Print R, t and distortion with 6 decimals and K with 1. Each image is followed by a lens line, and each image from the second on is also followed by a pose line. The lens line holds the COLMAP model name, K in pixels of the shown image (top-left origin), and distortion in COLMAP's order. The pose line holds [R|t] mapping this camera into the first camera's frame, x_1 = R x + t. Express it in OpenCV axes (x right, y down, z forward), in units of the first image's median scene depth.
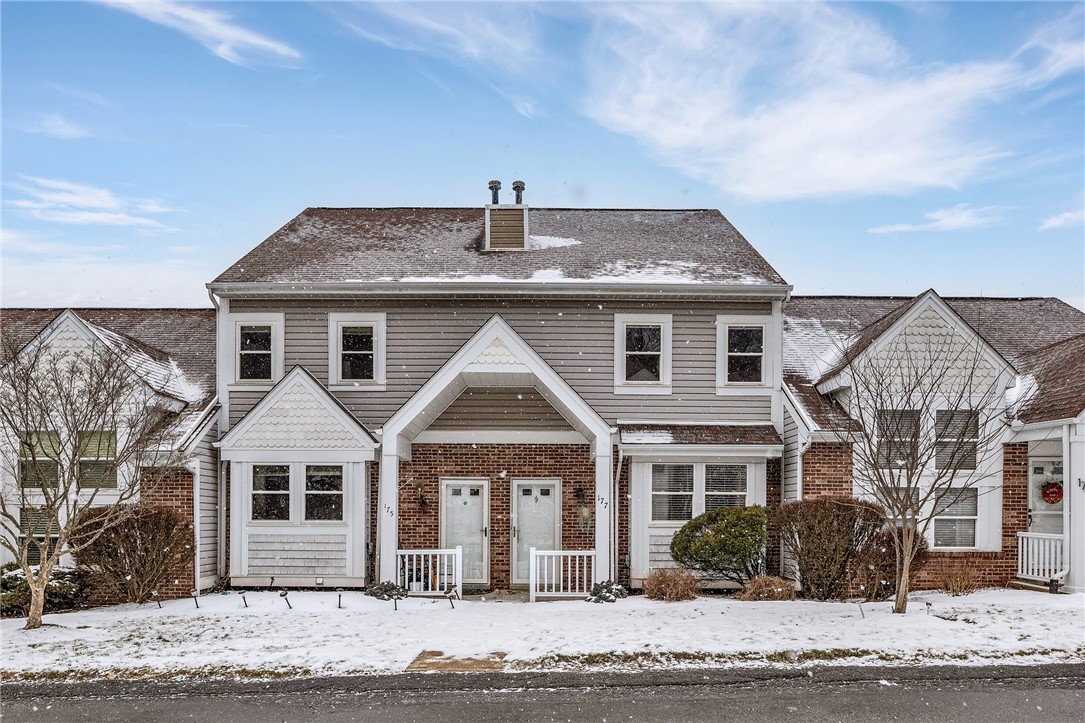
lens RADIAL K [[739.2, 0, 542.2], [0, 739.2, 499.3], [0, 0, 1]] dist [-0.000346, 0.001169]
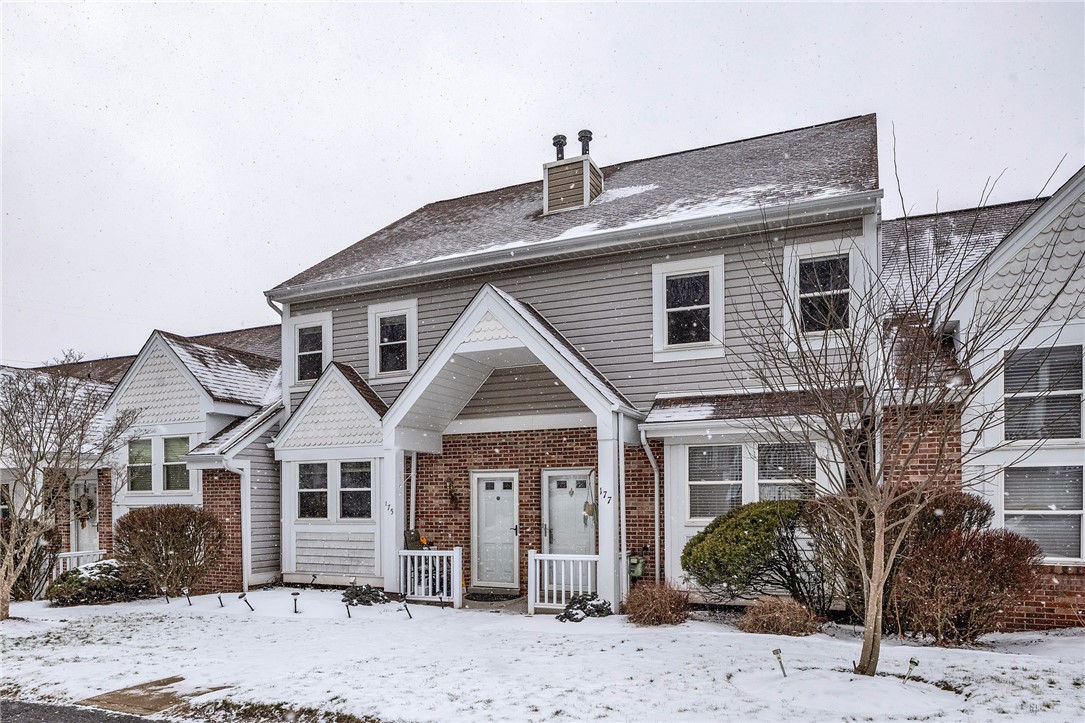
lens RADIAL K [[739.2, 0, 542.2], [0, 739.2, 499.3], [0, 0, 1]] dist [-0.000346, 0.001169]
pose [[0.911580, -0.012959, -0.410919, 0.329125], [0.019439, 0.999744, 0.011595, -0.003034], [0.410663, -0.018558, 0.911598, 0.205709]]
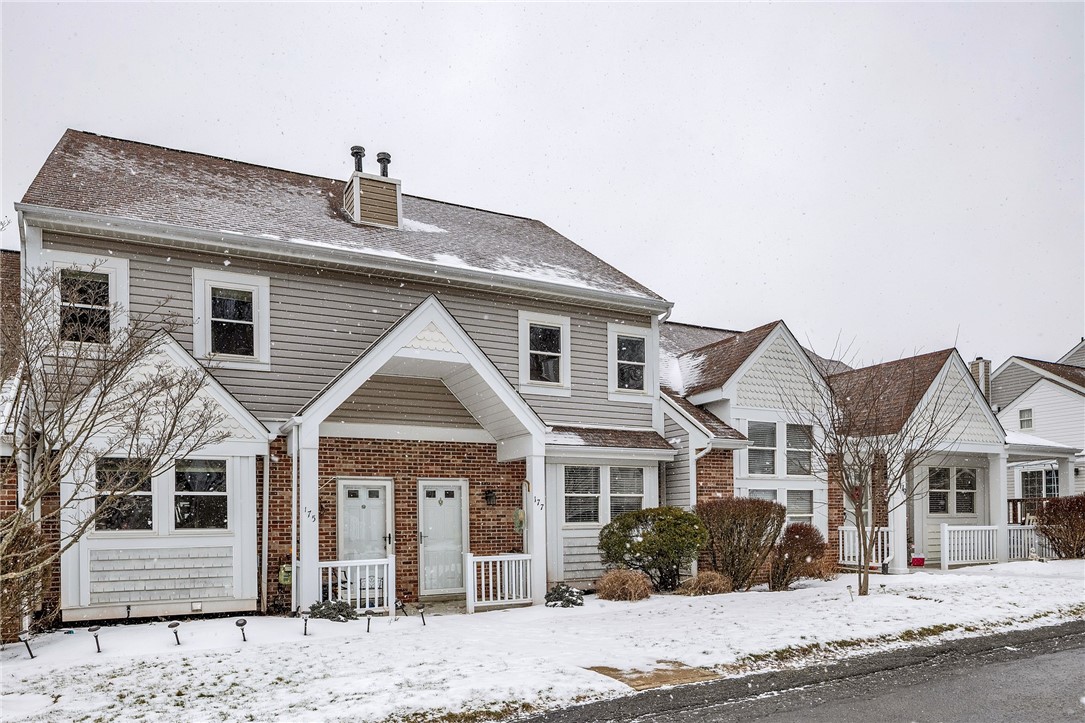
lens RADIAL K [[739.2, 0, 542.2], [0, 739.2, 499.3], [0, 0, 1]] dist [-0.000346, 0.001169]
pose [[0.888733, -0.002100, 0.458421, -0.329305], [0.007857, 0.999912, -0.010652, 0.007805], [-0.458358, 0.013068, 0.888671, 0.131505]]
